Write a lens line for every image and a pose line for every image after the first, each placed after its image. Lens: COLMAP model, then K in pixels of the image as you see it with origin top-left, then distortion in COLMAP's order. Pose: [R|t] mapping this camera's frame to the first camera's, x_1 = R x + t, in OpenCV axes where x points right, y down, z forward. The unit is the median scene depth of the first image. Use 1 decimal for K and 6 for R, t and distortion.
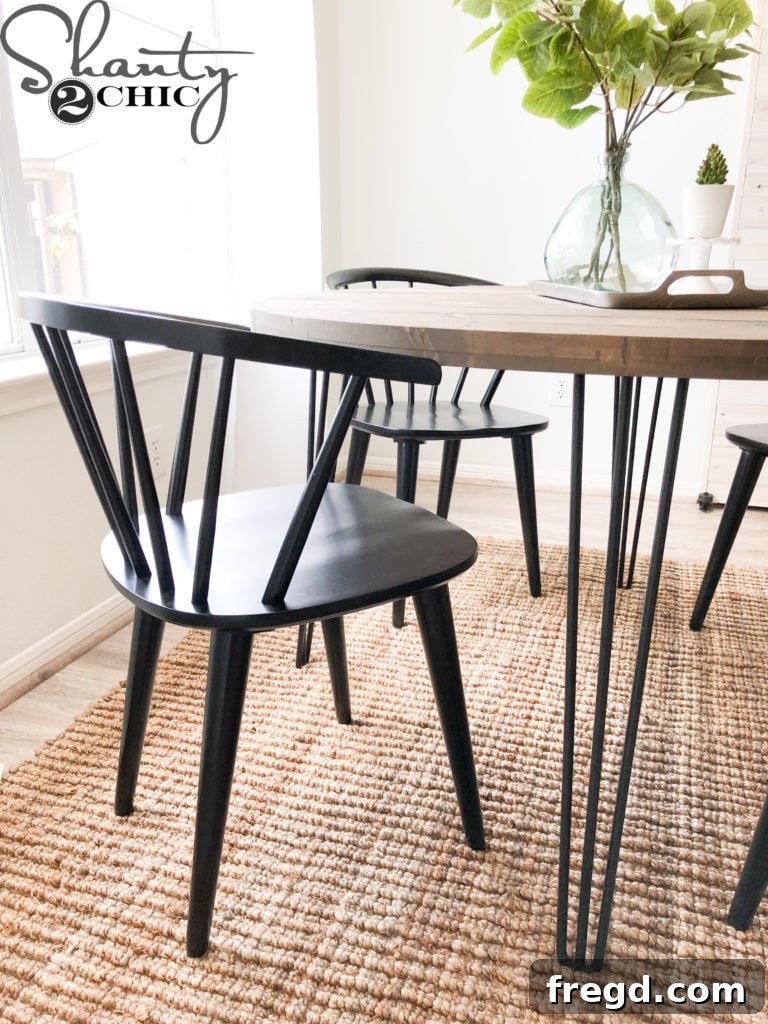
lens RADIAL K [[813.2, 0, 385.8], [0, 813.2, 512.7], [0, 0, 1]] dist [0.025228, -0.043077]
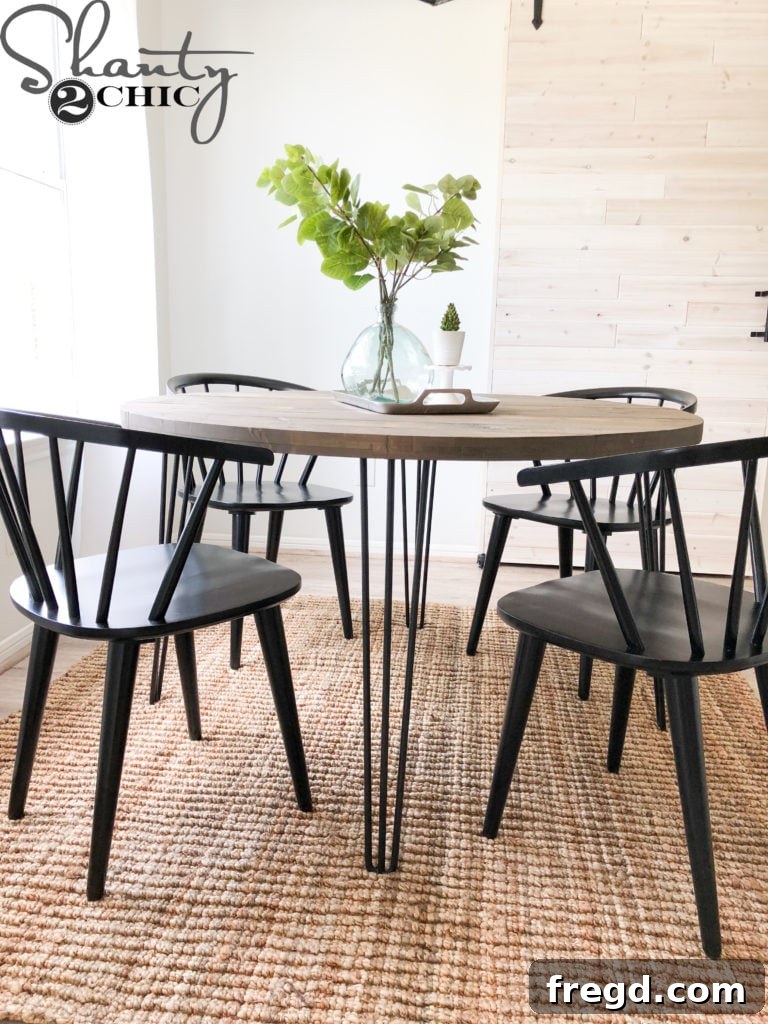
lens RADIAL K [[813.2, 0, 385.7], [0, 813.2, 508.2], [0, 0, 1]] dist [0.025228, -0.043077]
pose [[0.975103, -0.020451, 0.220809, -0.043303], [0.044336, 0.993613, -0.103765, 0.060946], [-0.217277, 0.110971, 0.969781, -0.350659]]
